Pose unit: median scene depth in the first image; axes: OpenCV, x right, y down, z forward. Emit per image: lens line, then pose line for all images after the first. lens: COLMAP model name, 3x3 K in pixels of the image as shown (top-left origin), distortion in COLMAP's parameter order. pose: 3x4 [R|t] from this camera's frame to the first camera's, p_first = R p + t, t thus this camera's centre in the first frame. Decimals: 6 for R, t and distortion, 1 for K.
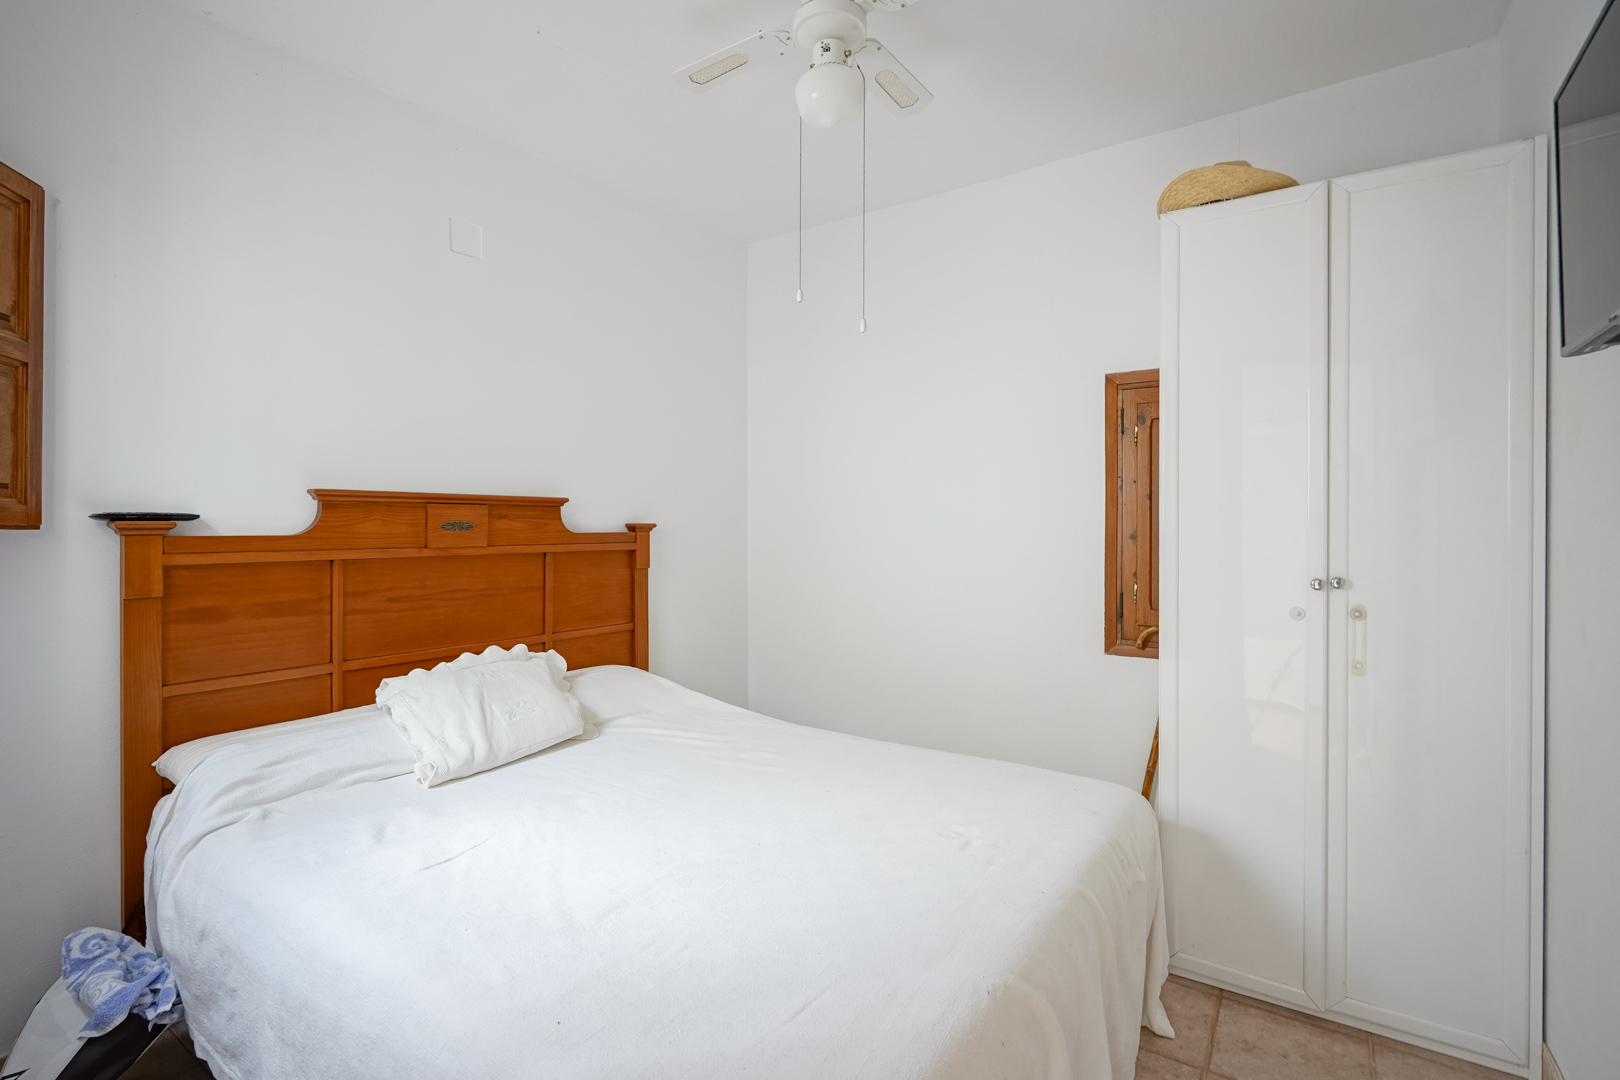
lens RADIAL K [[743.9, 0, 807.8], [0, 743.9, 530.6], [0, 0, 1]] dist [-0.003112, 0.002984]
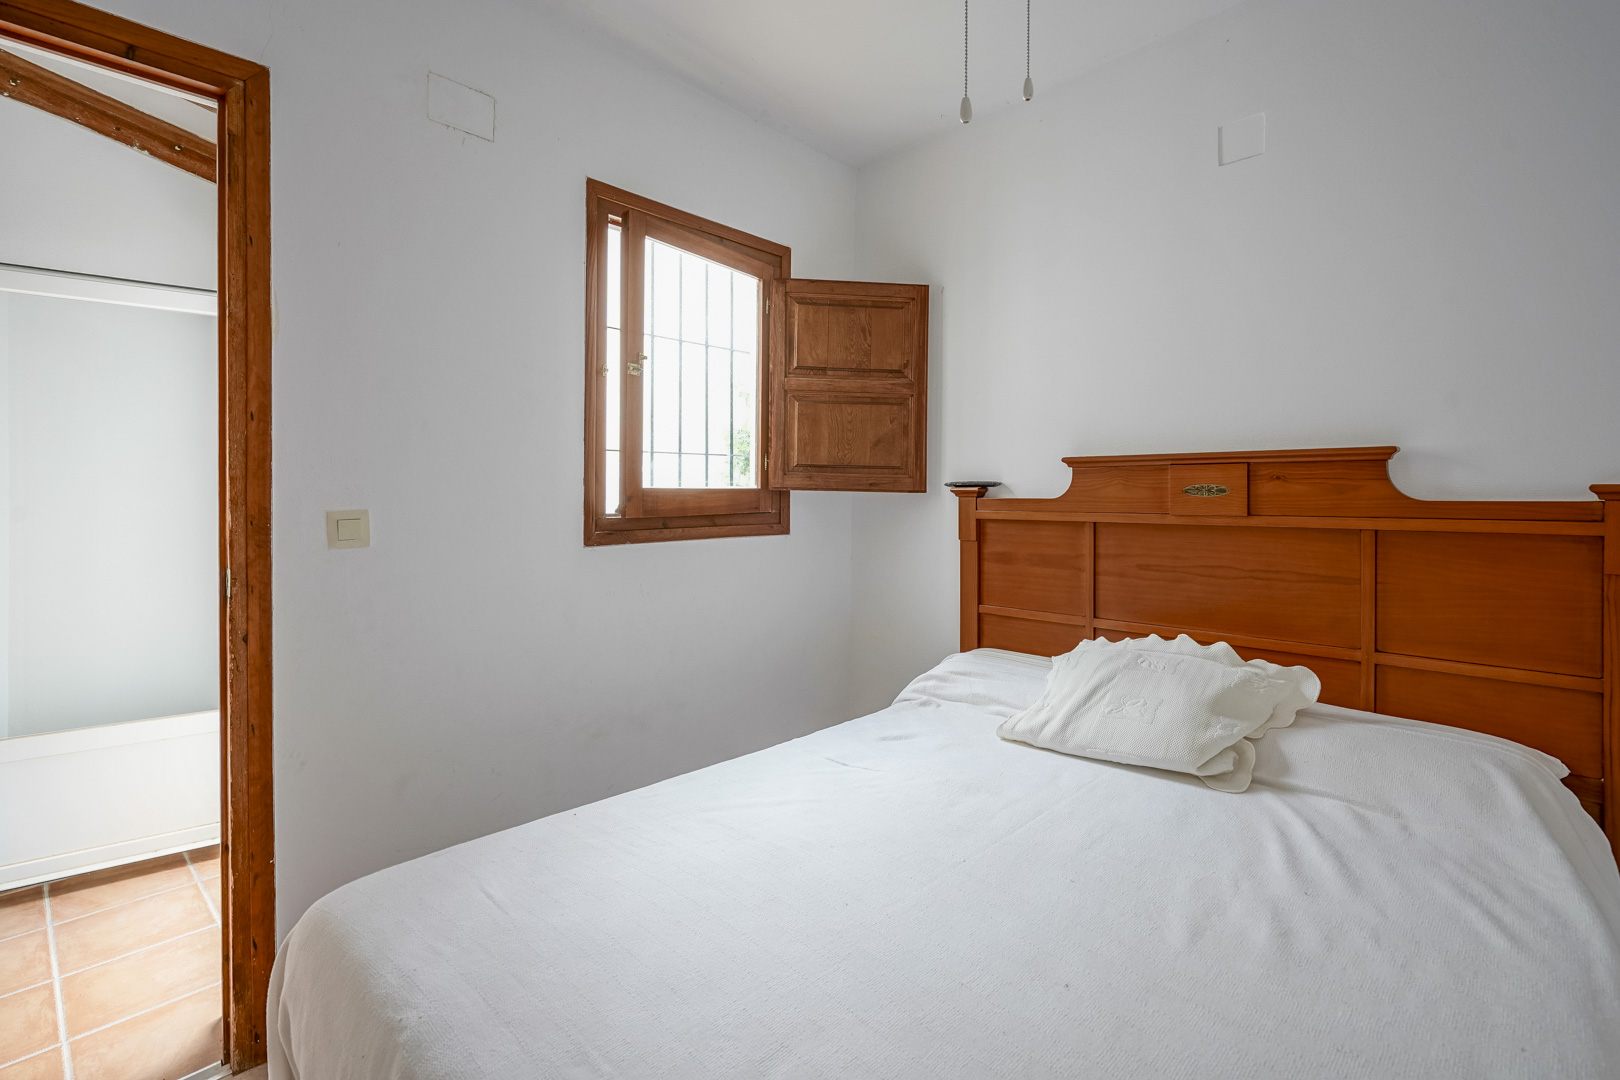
lens RADIAL K [[743.9, 0, 800.6], [0, 743.9, 494.9], [0, 0, 1]] dist [-0.003112, 0.002984]
pose [[-0.148162, 0.004758, -0.988952, 0.474837], [-0.004783, 0.999973, 0.005527, -0.003676], [0.988952, 0.005549, -0.148135, 0.718368]]
